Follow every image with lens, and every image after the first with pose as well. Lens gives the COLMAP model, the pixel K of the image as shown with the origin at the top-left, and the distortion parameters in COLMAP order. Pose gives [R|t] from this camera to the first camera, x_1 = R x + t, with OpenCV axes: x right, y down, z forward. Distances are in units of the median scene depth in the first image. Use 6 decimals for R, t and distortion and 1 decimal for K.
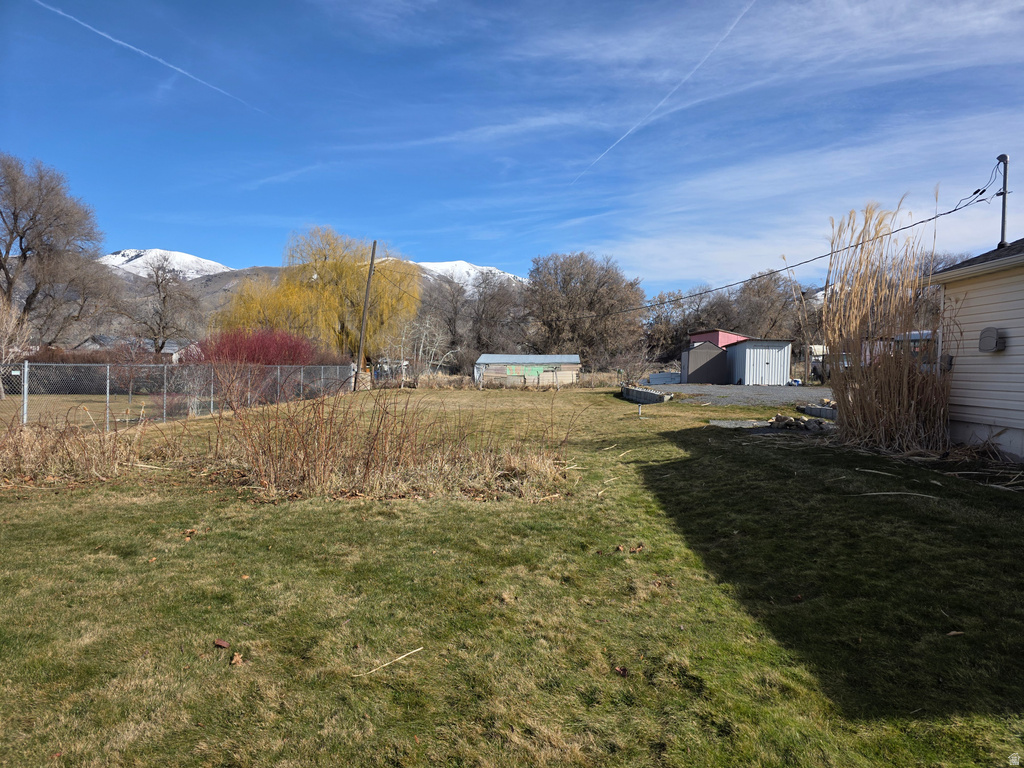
lens RADIAL K [[696.6, 0, 513.8], [0, 696.6, 377.7], [0, 0, 1]] dist [0.053495, -0.034054]
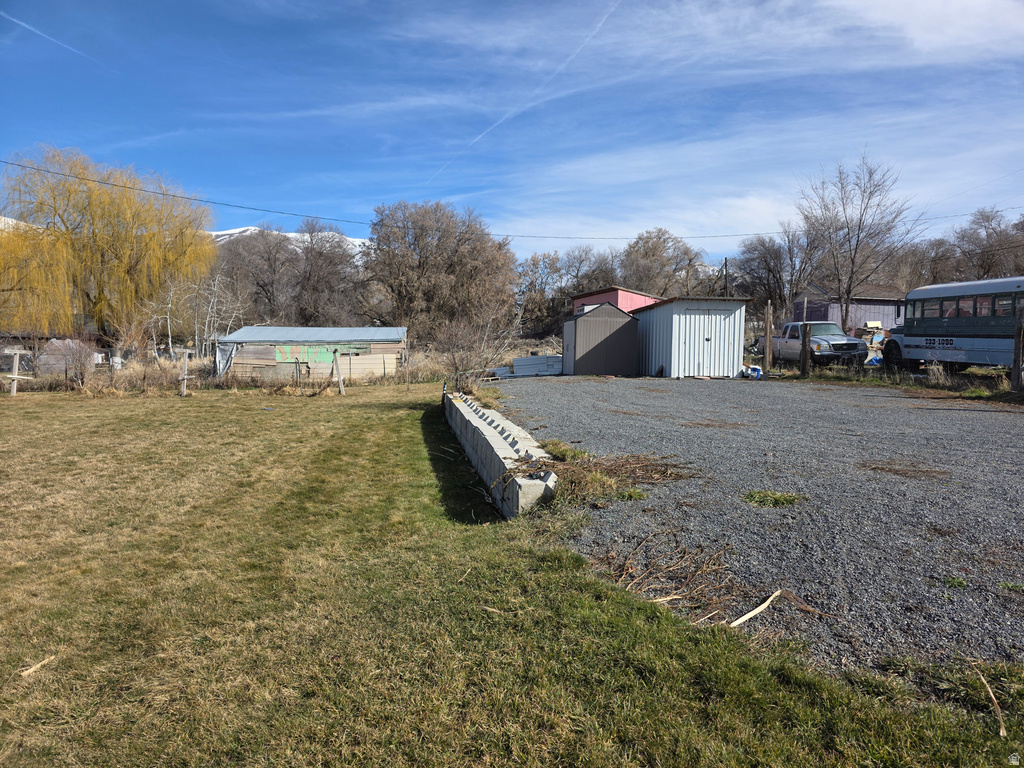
lens RADIAL K [[647.7, 0, 510.7], [0, 647.7, 375.8], [0, 0, 1]] dist [-0.004082, -0.002352]
pose [[0.986751, -0.015043, 0.161543, 0.057395], [0.009250, 0.999289, 0.036549, -0.005744], [-0.161978, -0.034570, 0.986189, 0.247335]]
